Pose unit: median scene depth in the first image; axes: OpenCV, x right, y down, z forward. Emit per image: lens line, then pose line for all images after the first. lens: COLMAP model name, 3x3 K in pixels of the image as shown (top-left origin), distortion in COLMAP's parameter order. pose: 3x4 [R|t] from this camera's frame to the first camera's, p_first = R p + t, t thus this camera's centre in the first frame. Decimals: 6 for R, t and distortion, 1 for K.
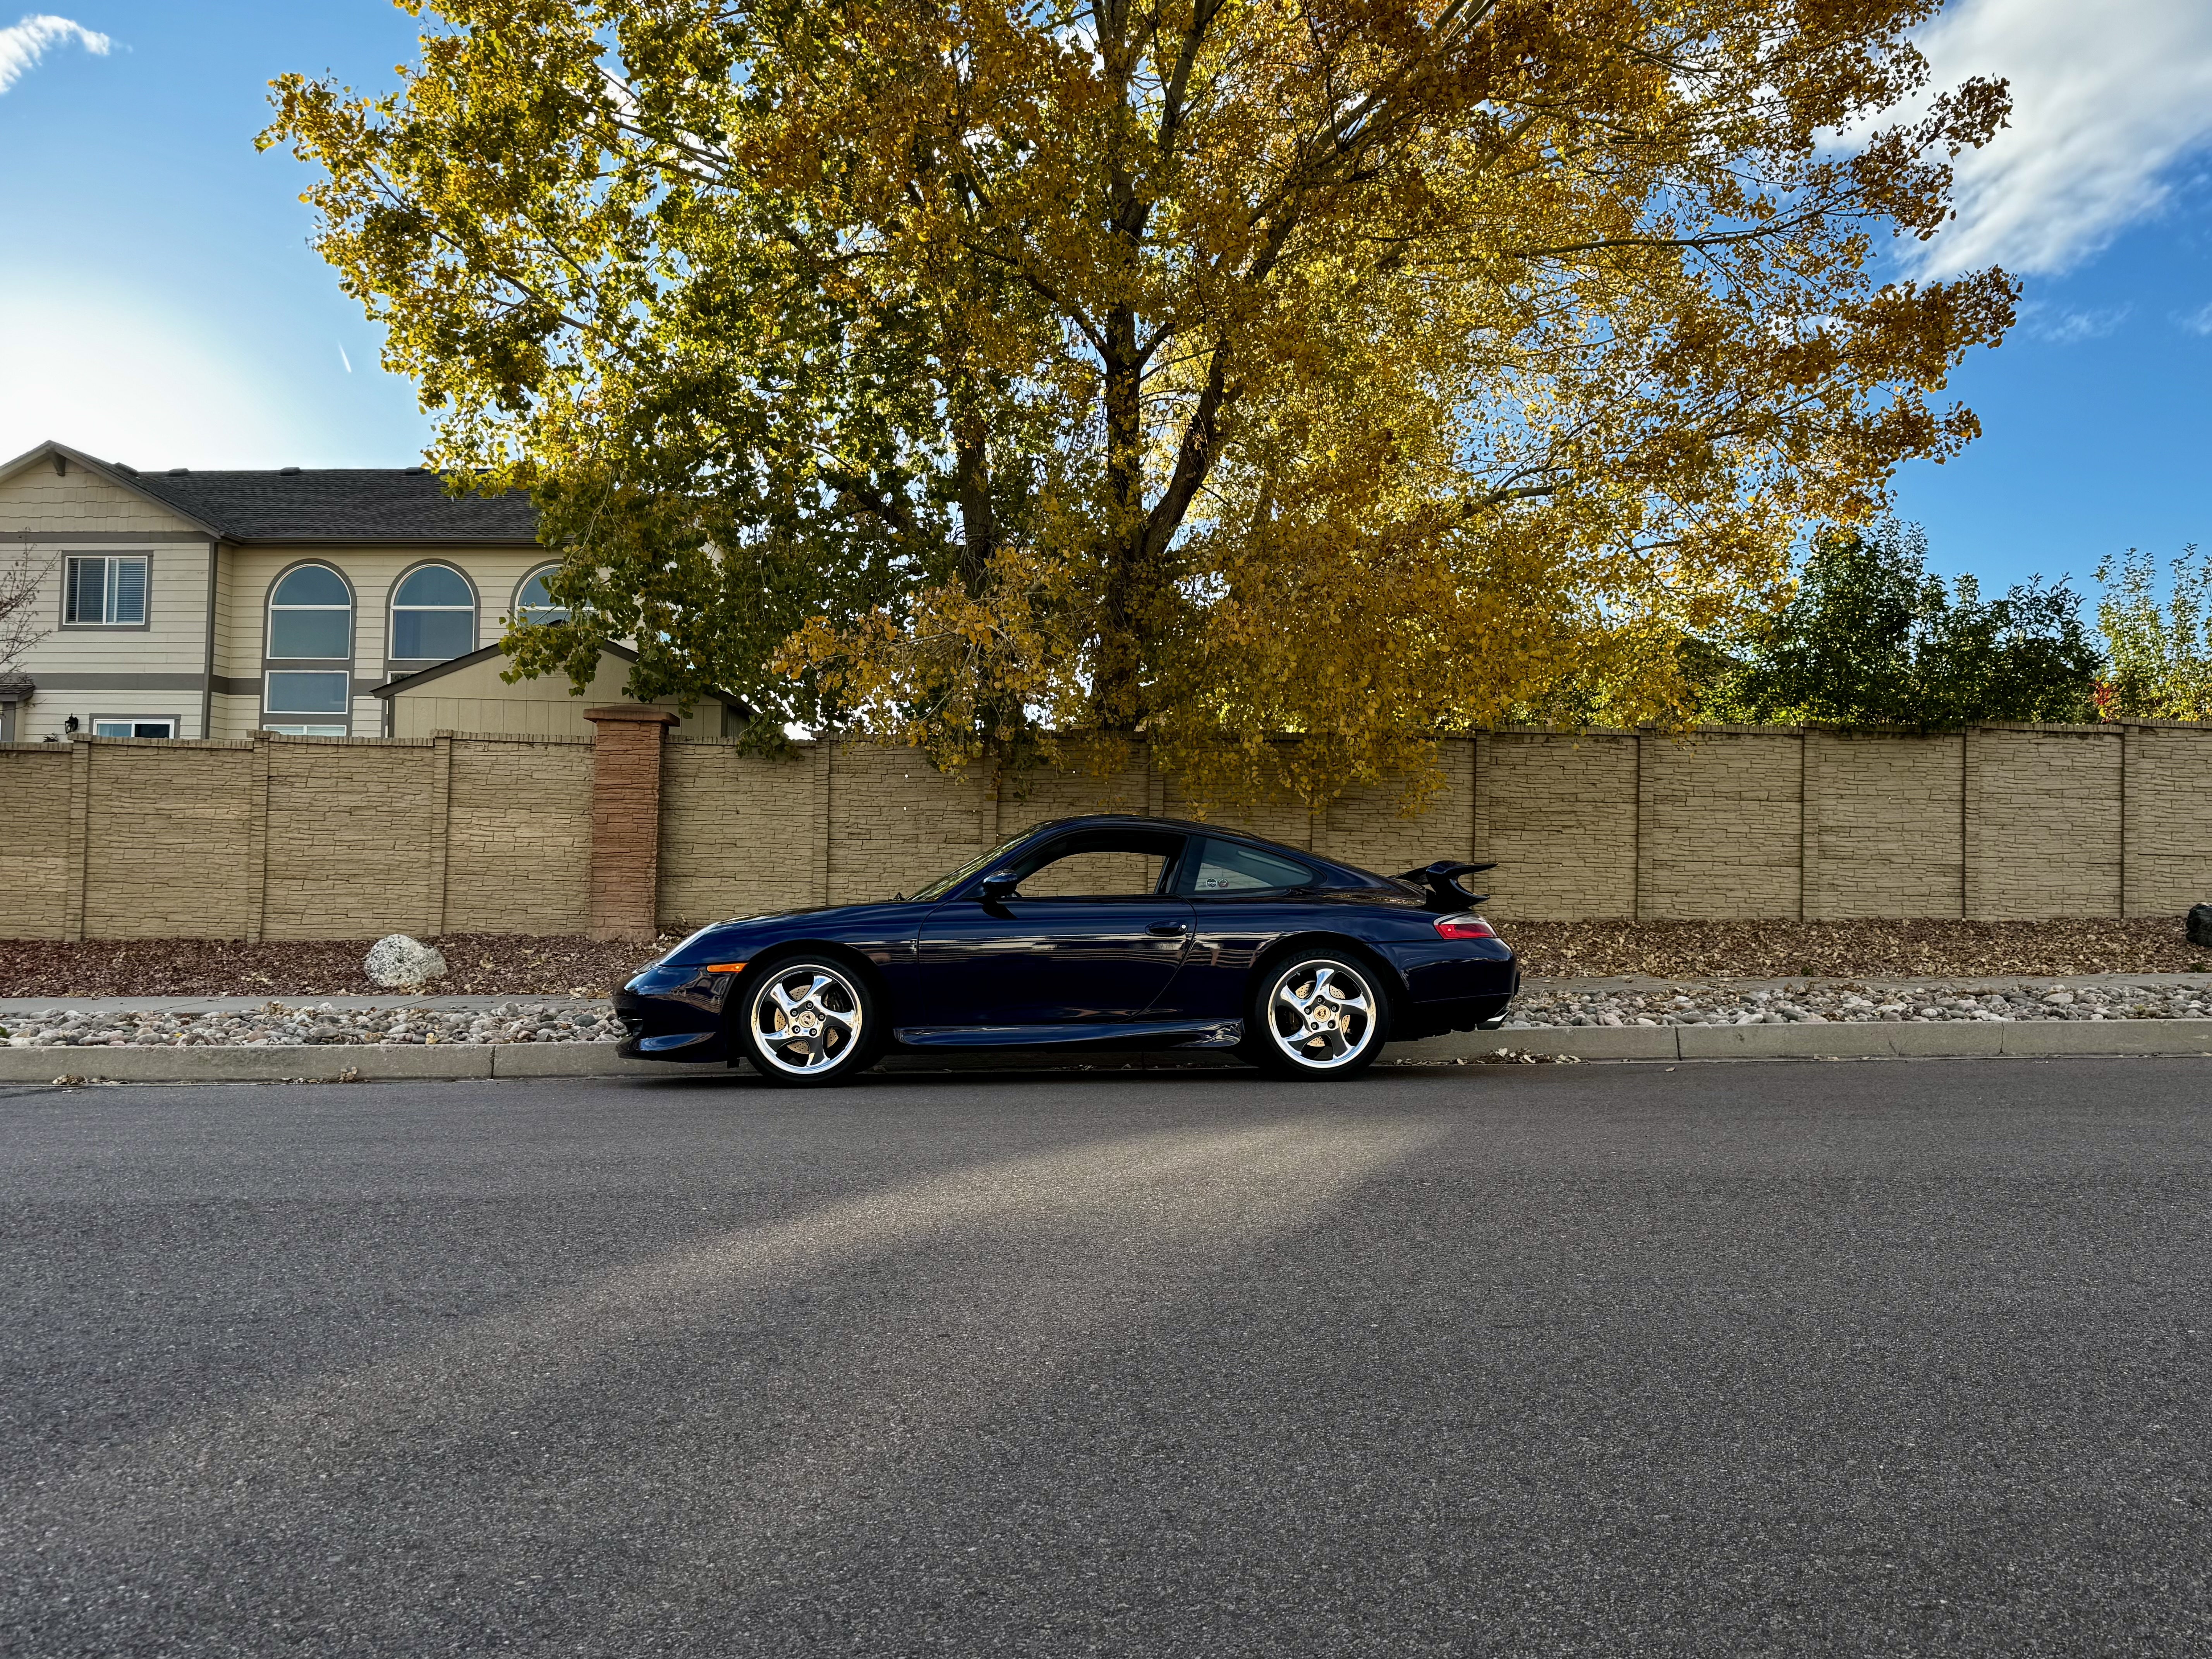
lens RADIAL K [[1869.4, 0, 1106.0], [0, 1869.4, 828.8], [0, 0, 1]] dist [-0.005691, -0.001746]
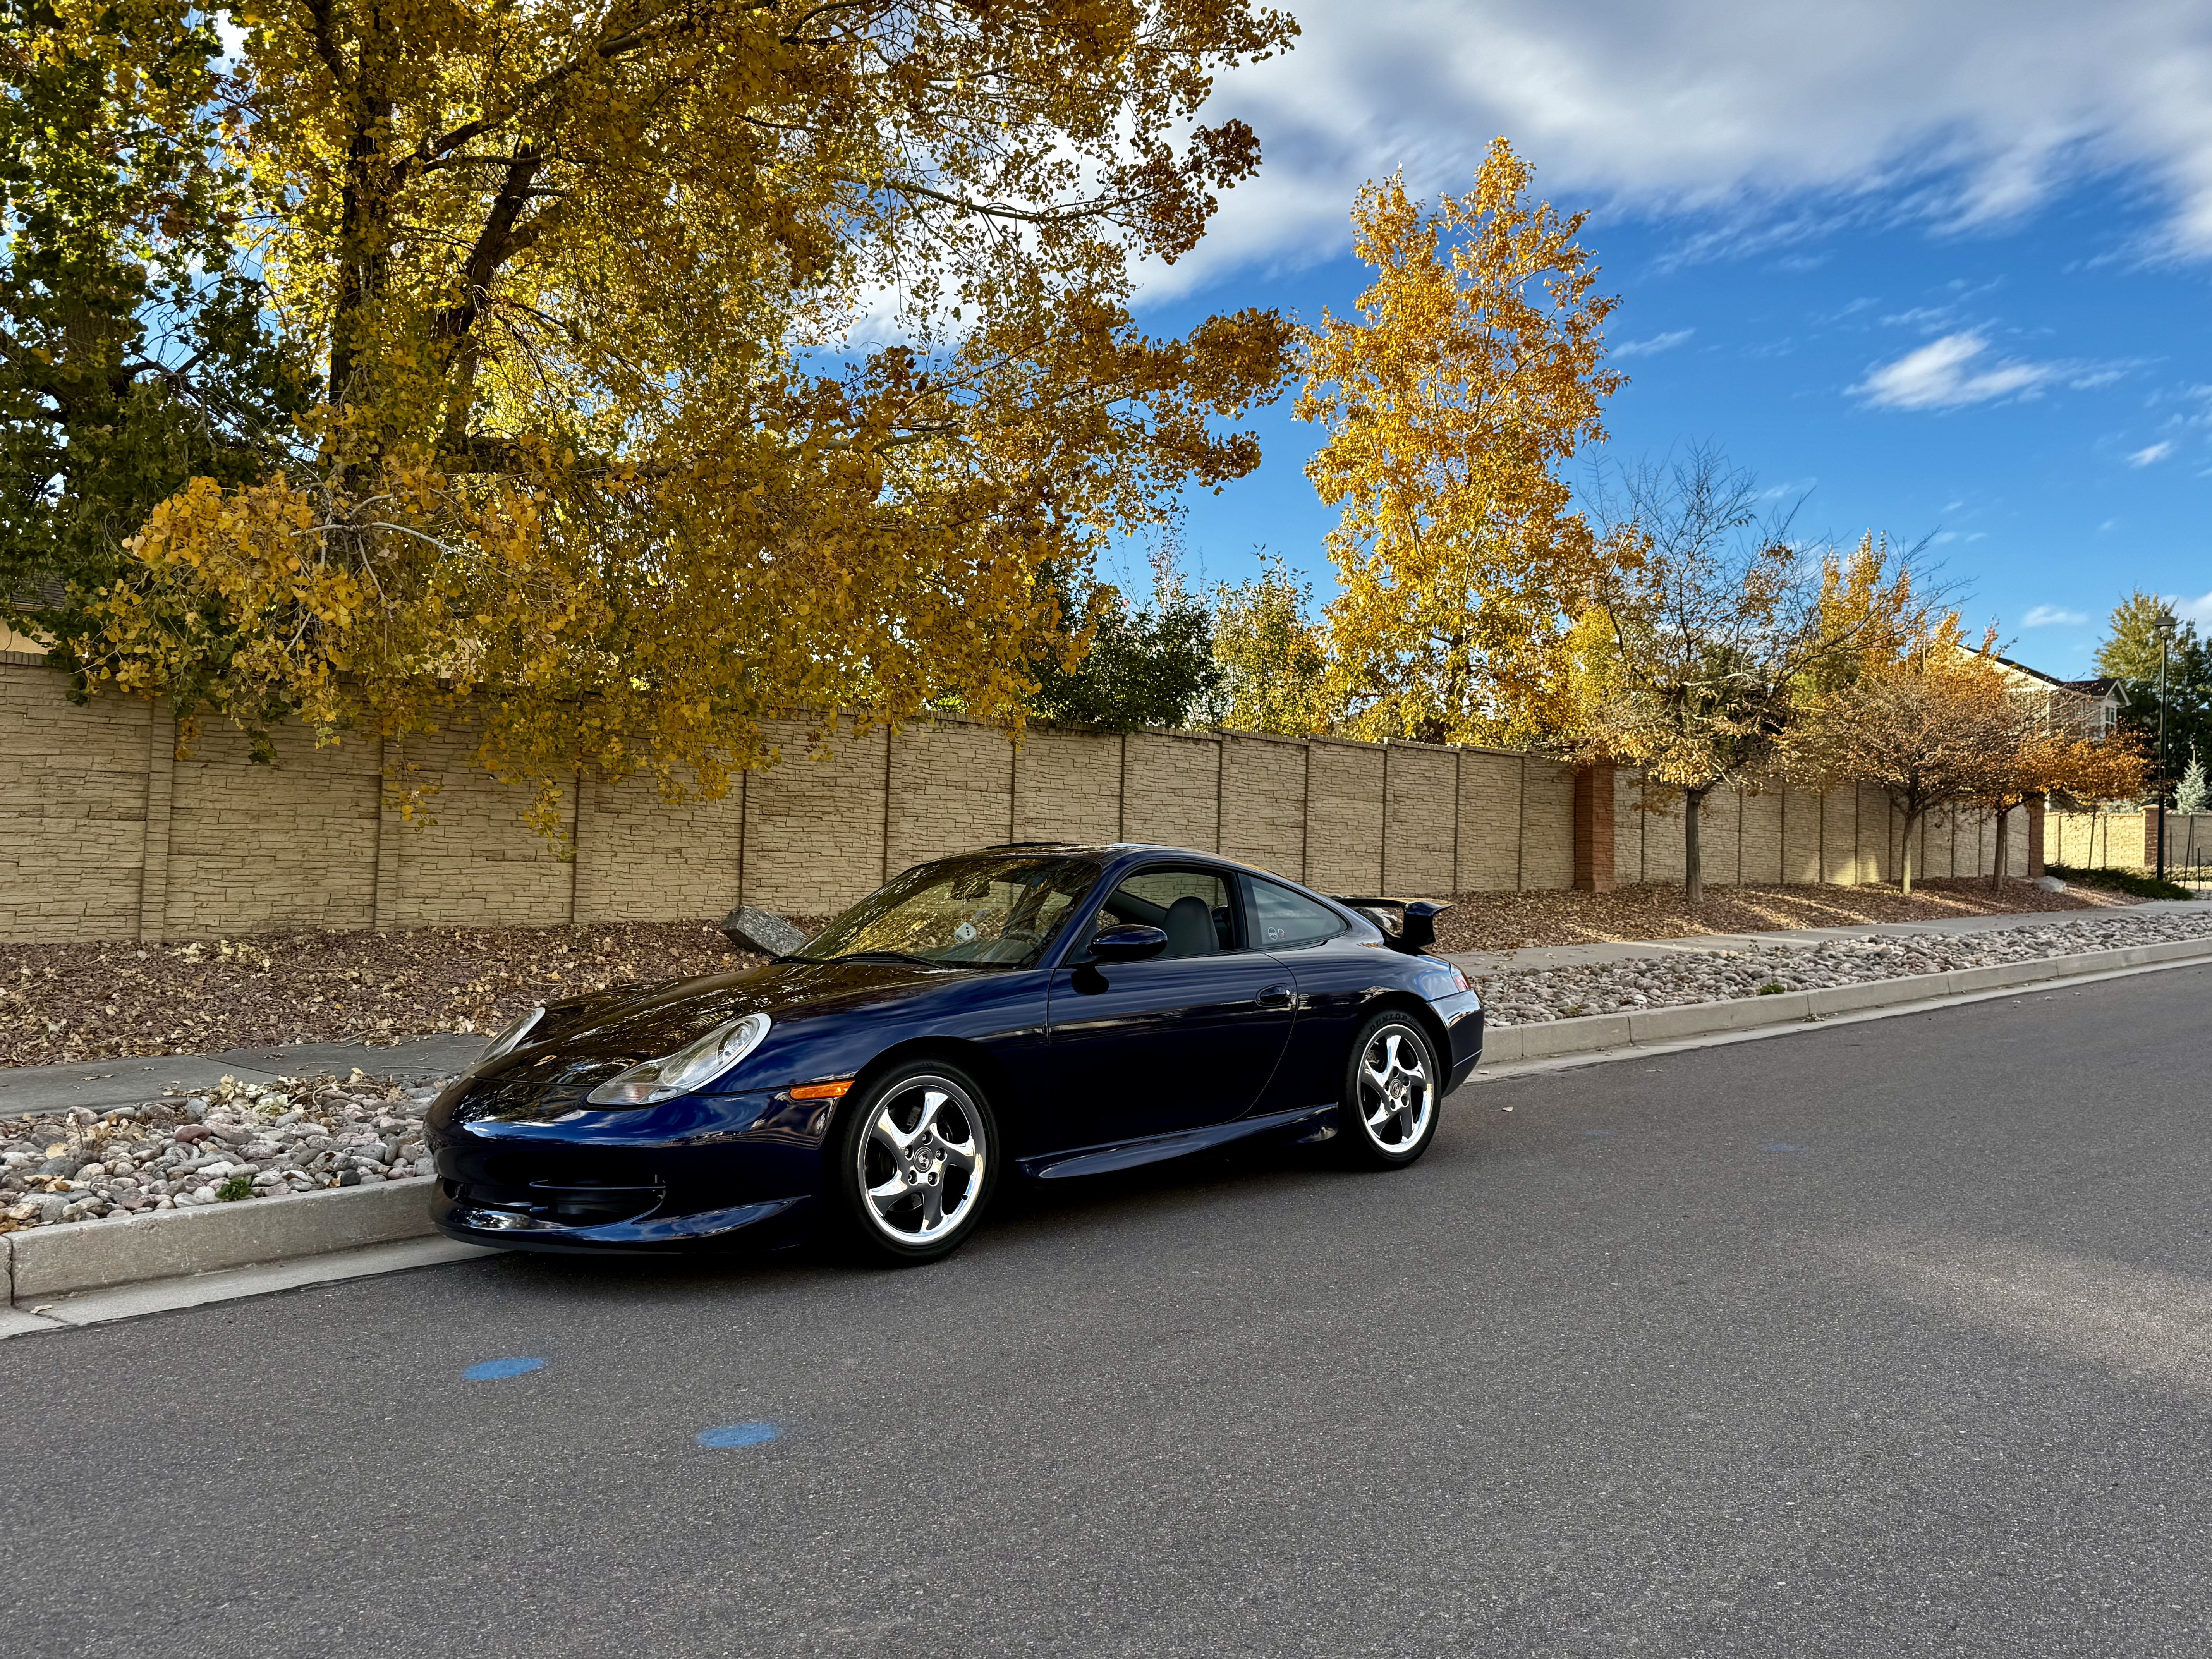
lens RADIAL K [[1869.4, 0, 1105.6], [0, 1869.4, 831.0], [0, 0, 1]] dist [-0.005691, -0.001746]
pose [[0.694577, 0.014211, 0.719278, -0.324535], [-0.043300, 0.998818, 0.022079, -0.018818], [-0.718114, -0.046480, 0.694372, 0.262752]]
